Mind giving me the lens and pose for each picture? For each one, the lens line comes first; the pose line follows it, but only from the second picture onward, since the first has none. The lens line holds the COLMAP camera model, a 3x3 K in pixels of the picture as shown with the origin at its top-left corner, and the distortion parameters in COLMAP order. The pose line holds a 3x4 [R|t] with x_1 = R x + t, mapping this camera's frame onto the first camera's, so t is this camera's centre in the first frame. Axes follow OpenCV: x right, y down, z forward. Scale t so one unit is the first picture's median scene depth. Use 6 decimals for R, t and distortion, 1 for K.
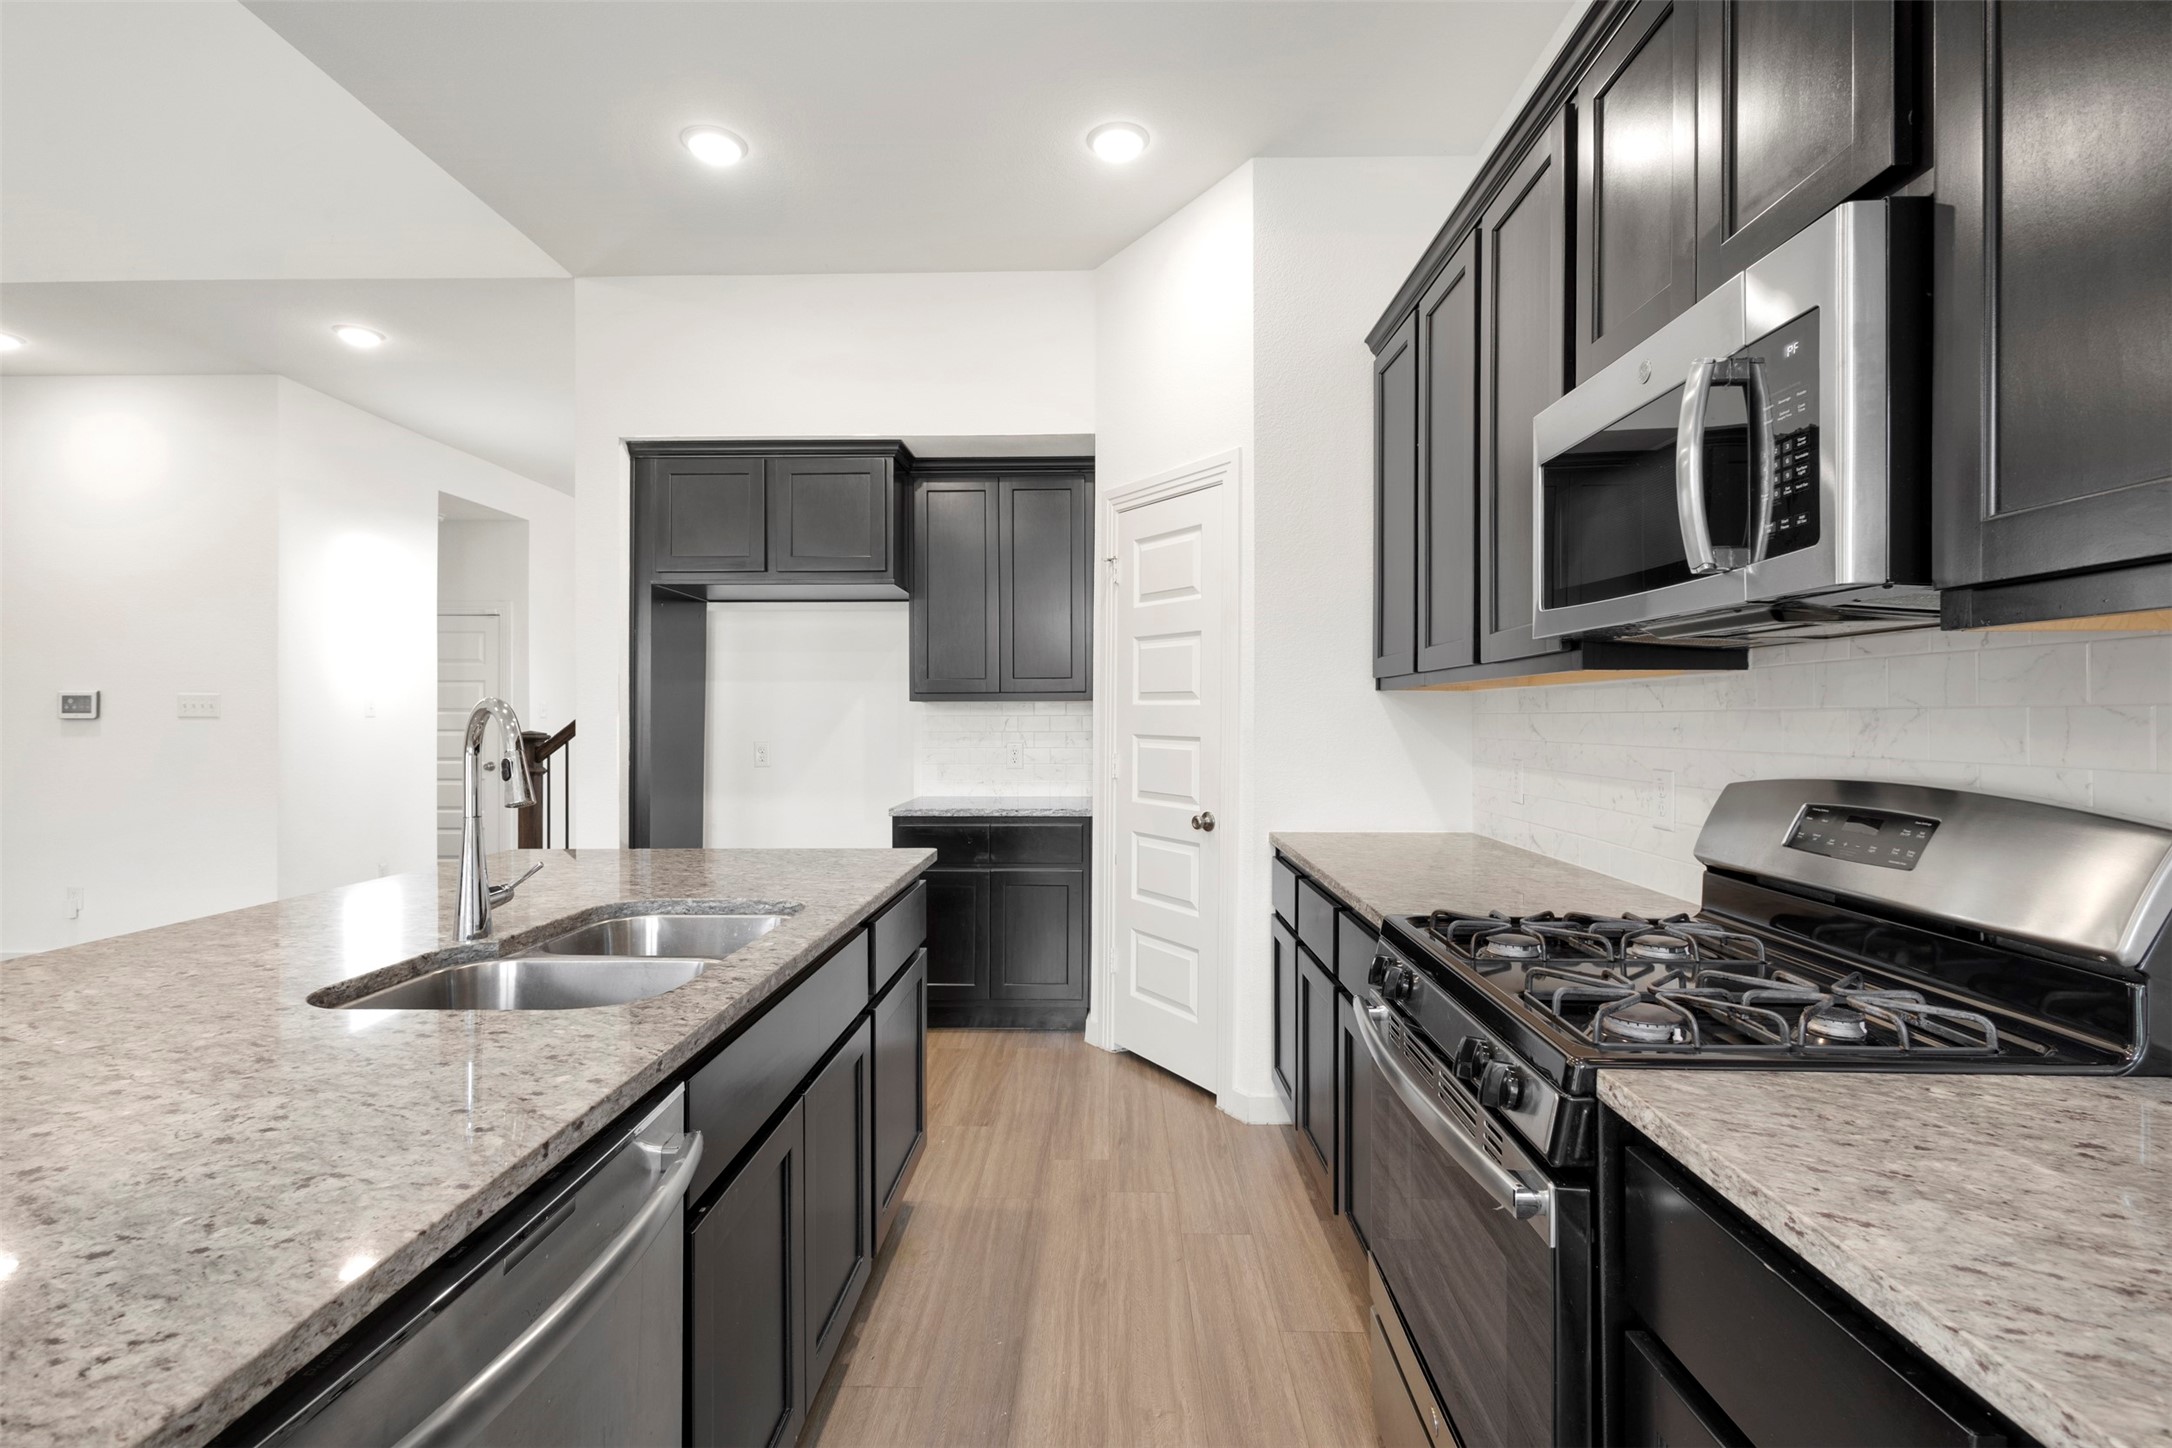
lens RADIAL K [[998.6, 0, 1084.7], [0, 998.6, 717.8], [0, 0, 1]] dist [0.008845, 0.000213]
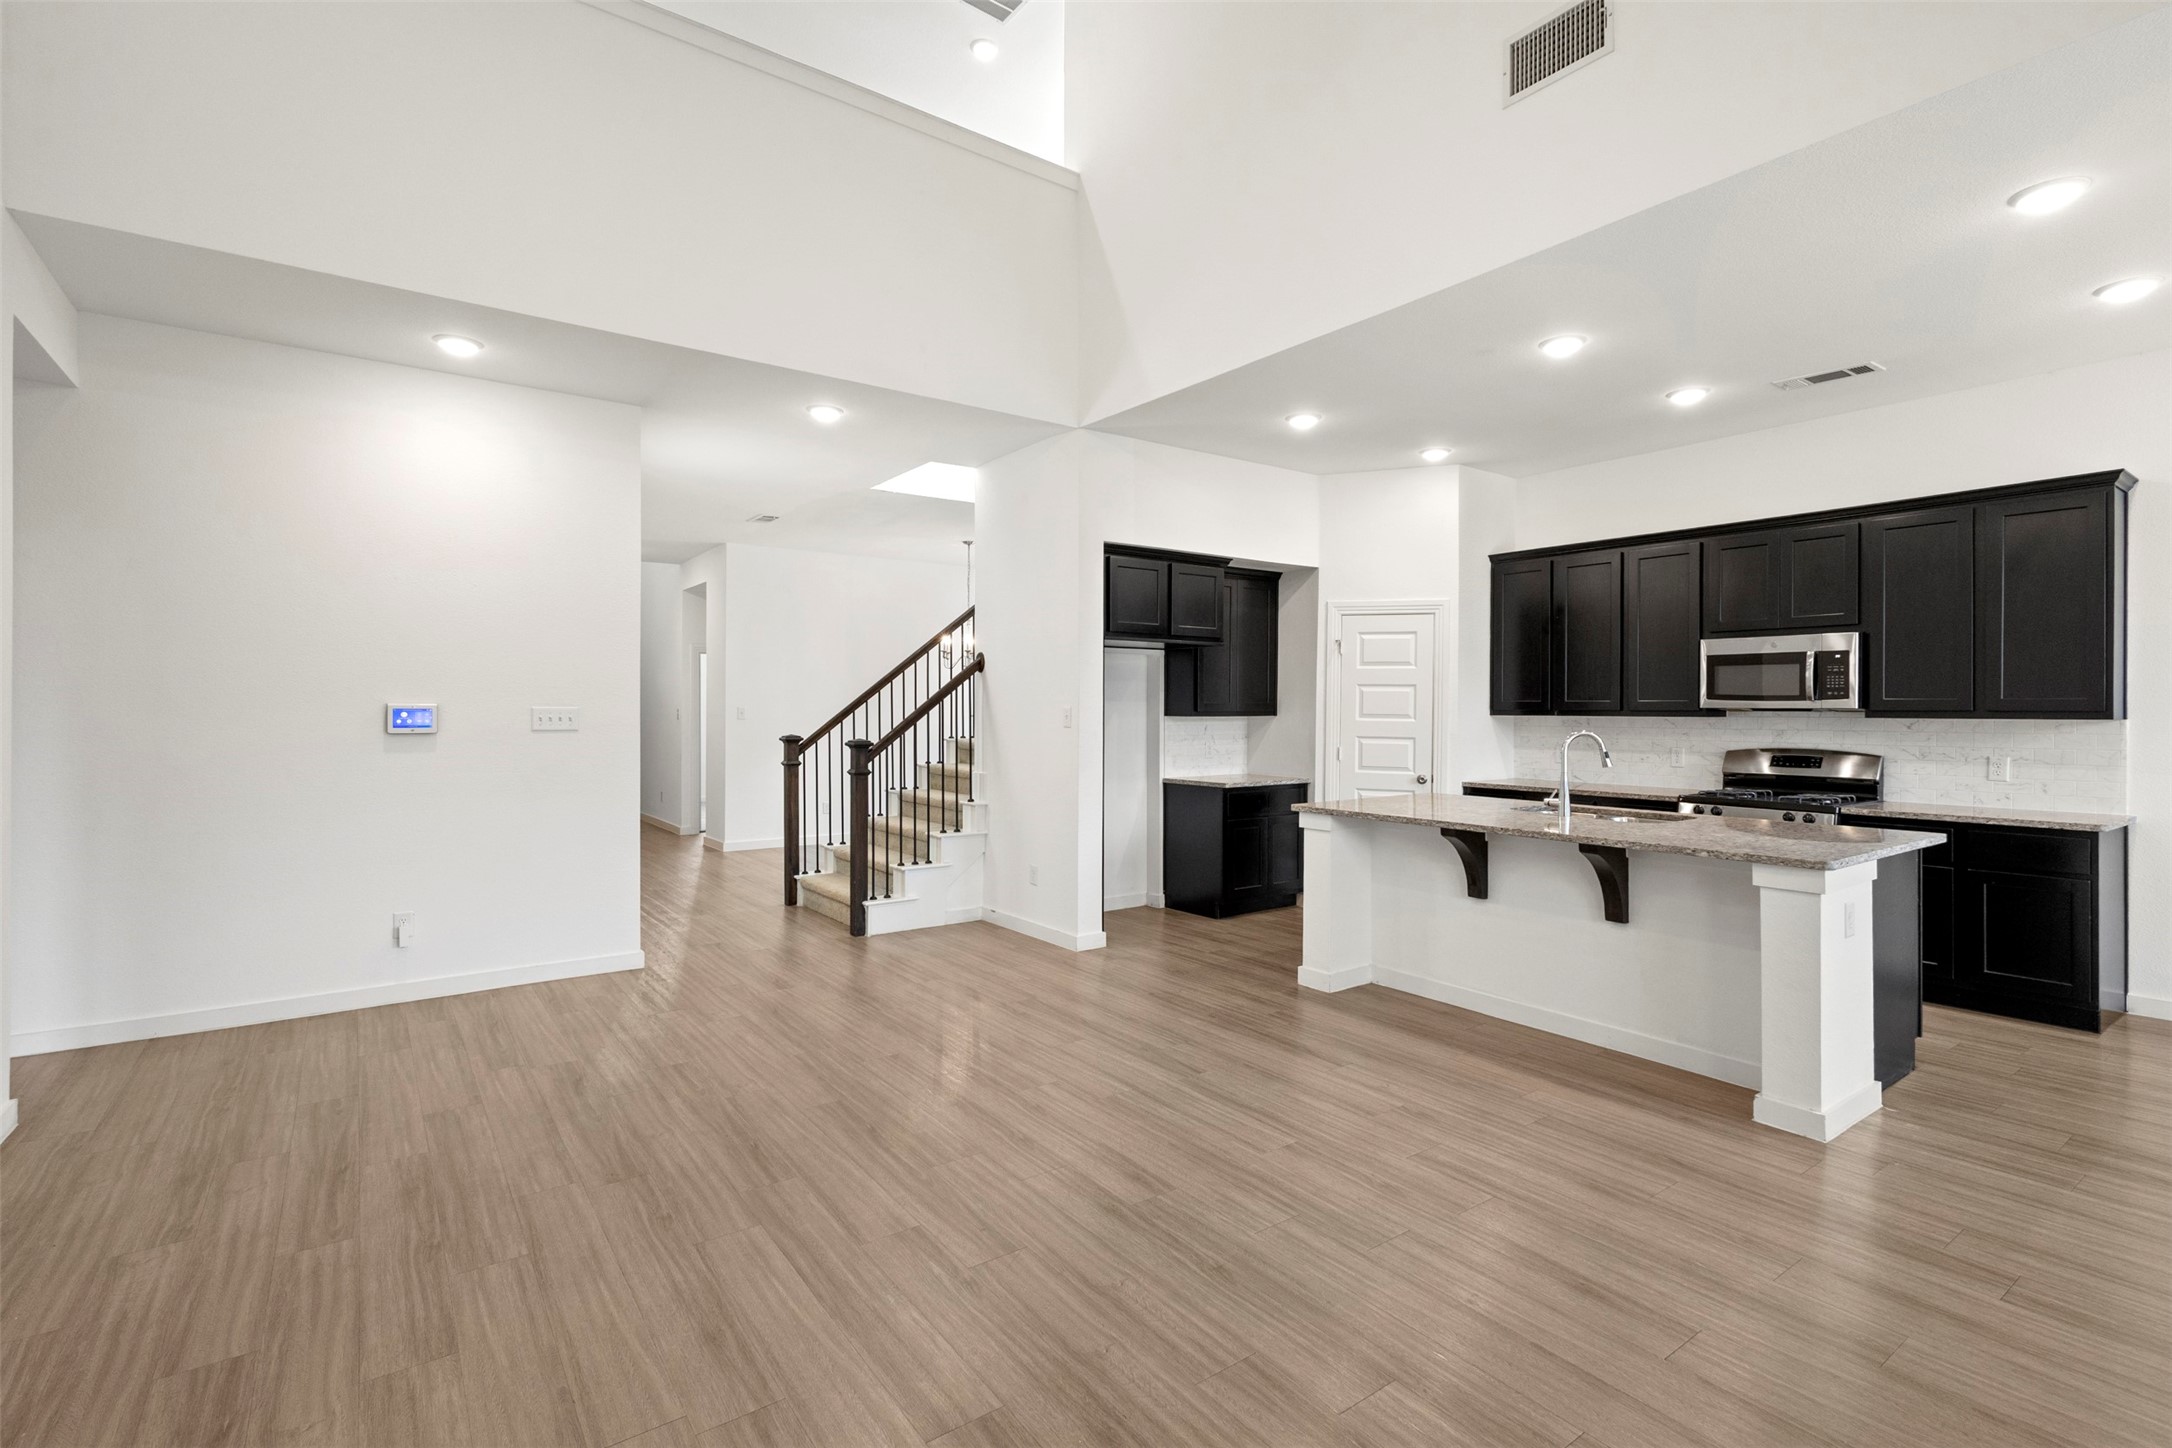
lens RADIAL K [[998.6, 0, 1084.7], [0, 998.6, 717.8], [0, 0, 1]] dist [0.008845, 0.000213]
pose [[0.786450, -0.001074, 0.617653, -1.389593], [-0.001216, 0.999994, 0.003287, -0.021914], [-0.617653, -0.003336, 0.786444, -0.145983]]
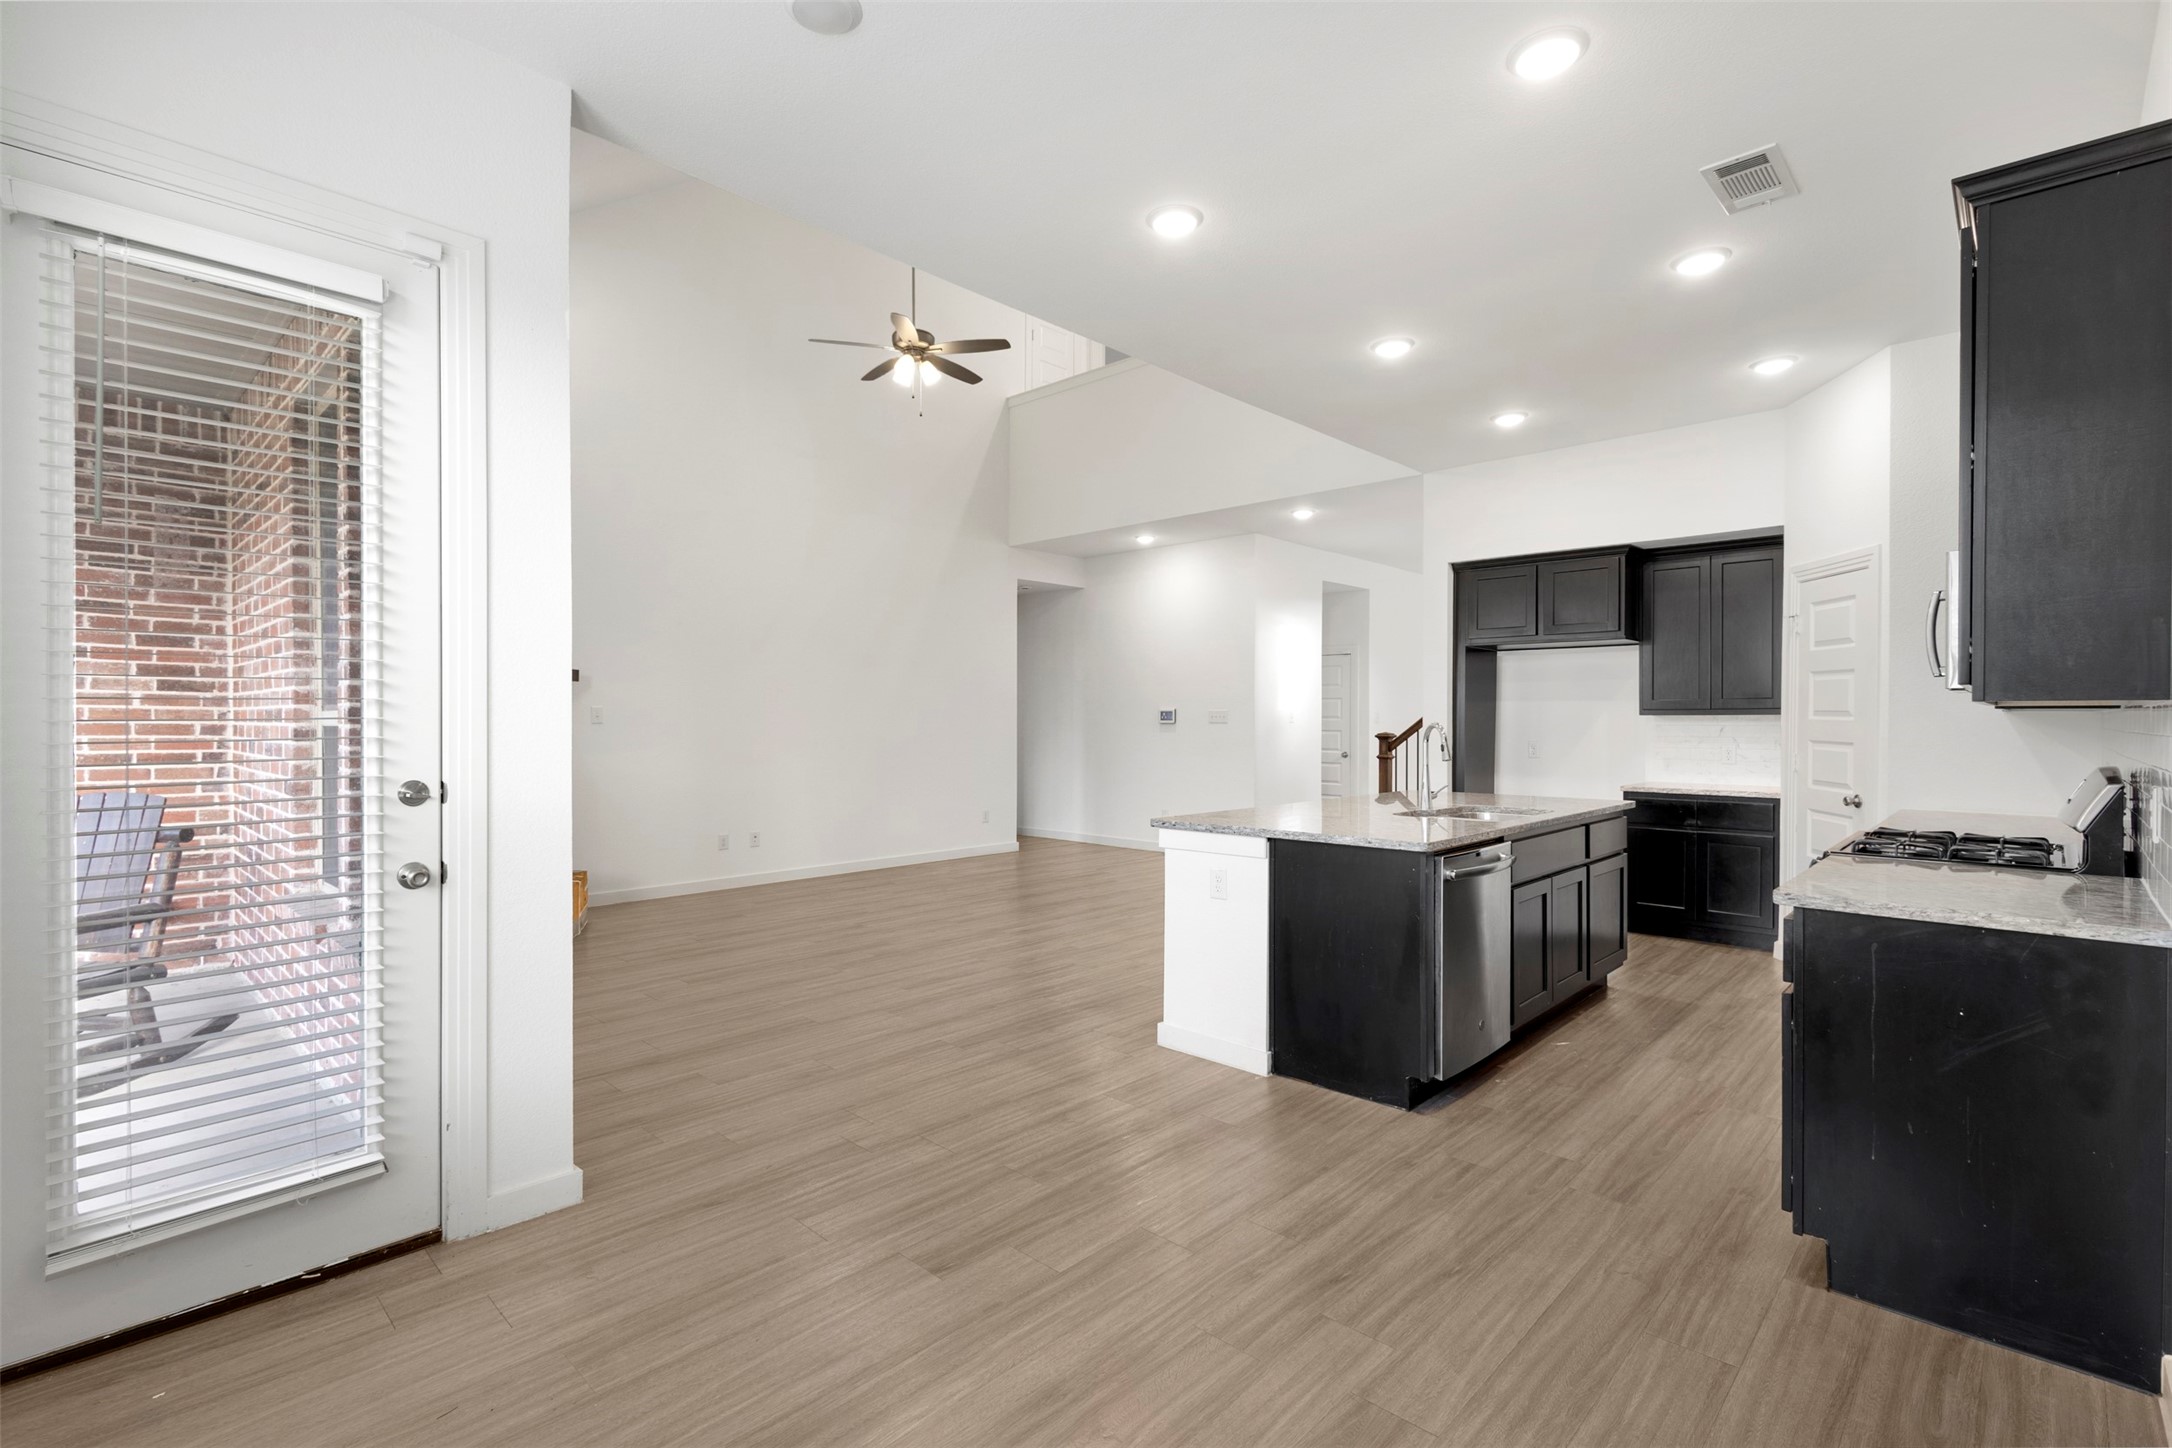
lens RADIAL K [[998.6, 0, 1084.7], [0, 998.6, 717.8], [0, 0, 1]] dist [0.008845, 0.000213]
pose [[0.744787, 0.003784, -0.667292, 0.214438], [-0.005031, 0.999987, 0.000056, -0.009323], [0.667284, 0.003316, 0.744796, -0.683391]]
